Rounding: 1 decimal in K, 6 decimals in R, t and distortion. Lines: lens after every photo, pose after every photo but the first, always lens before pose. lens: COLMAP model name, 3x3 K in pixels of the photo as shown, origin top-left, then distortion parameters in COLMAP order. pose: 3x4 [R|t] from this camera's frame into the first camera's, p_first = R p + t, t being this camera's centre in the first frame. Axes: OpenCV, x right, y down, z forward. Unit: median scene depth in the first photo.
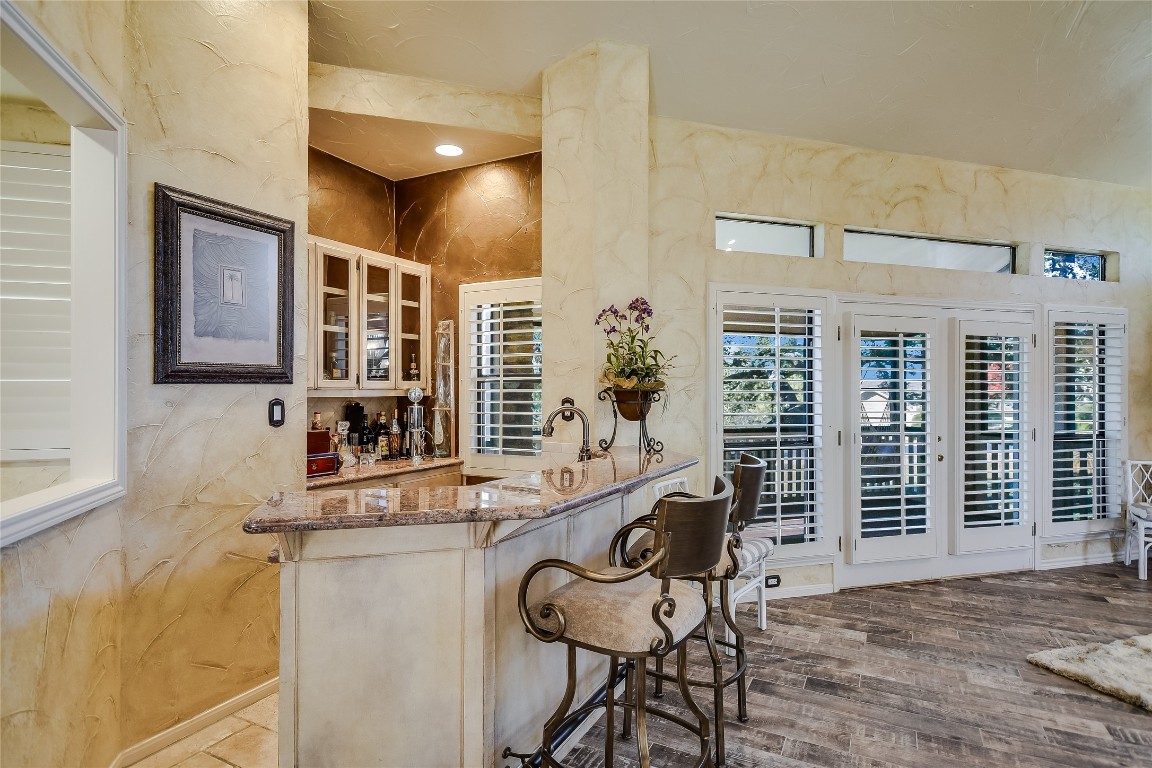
lens RADIAL K [[605.0, 0, 573.8], [0, 605.0, 382.5], [0, 0, 1]] dist [0.000204, -0.000933]
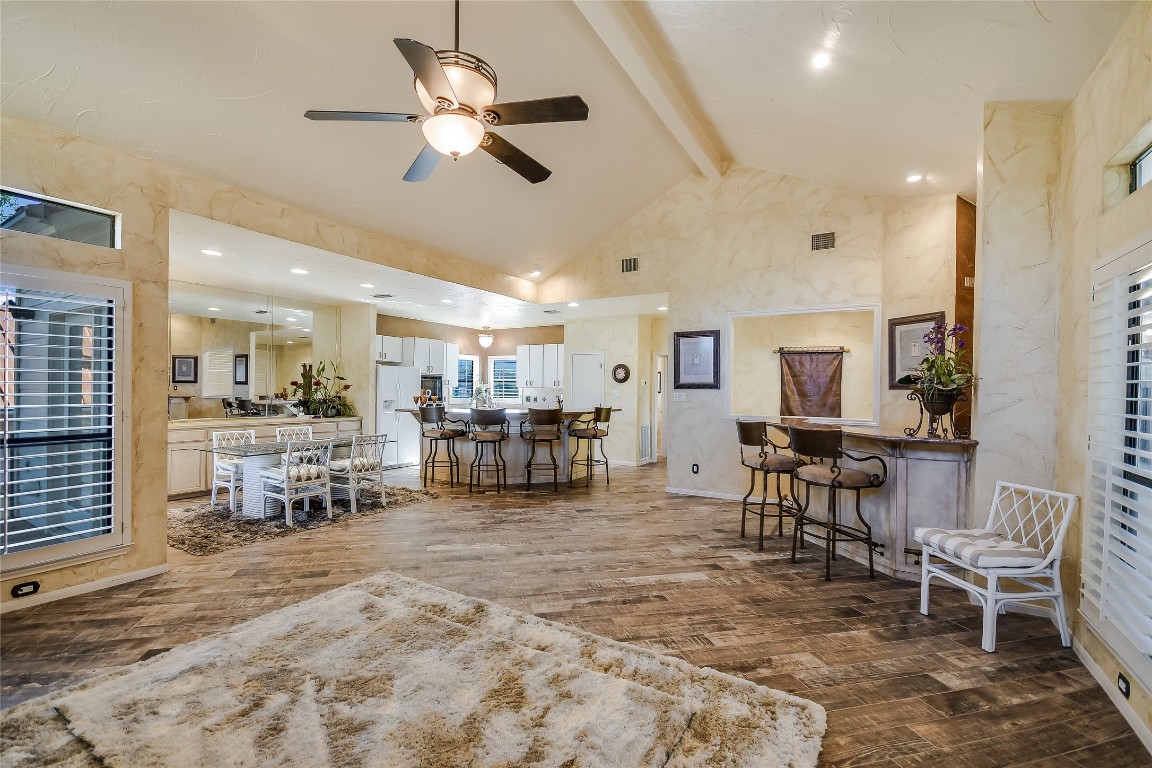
lens RADIAL K [[498.6, 0, 574.6], [0, 498.6, 385.8], [0, 0, 1]] dist [-0.000108, -0.000008]
pose [[-0.724892, -0.008216, -0.688814, 1.611561], [-0.008341, 0.999960, -0.003149, 0.003410], [0.688813, 0.003463, -0.724931, 1.367790]]
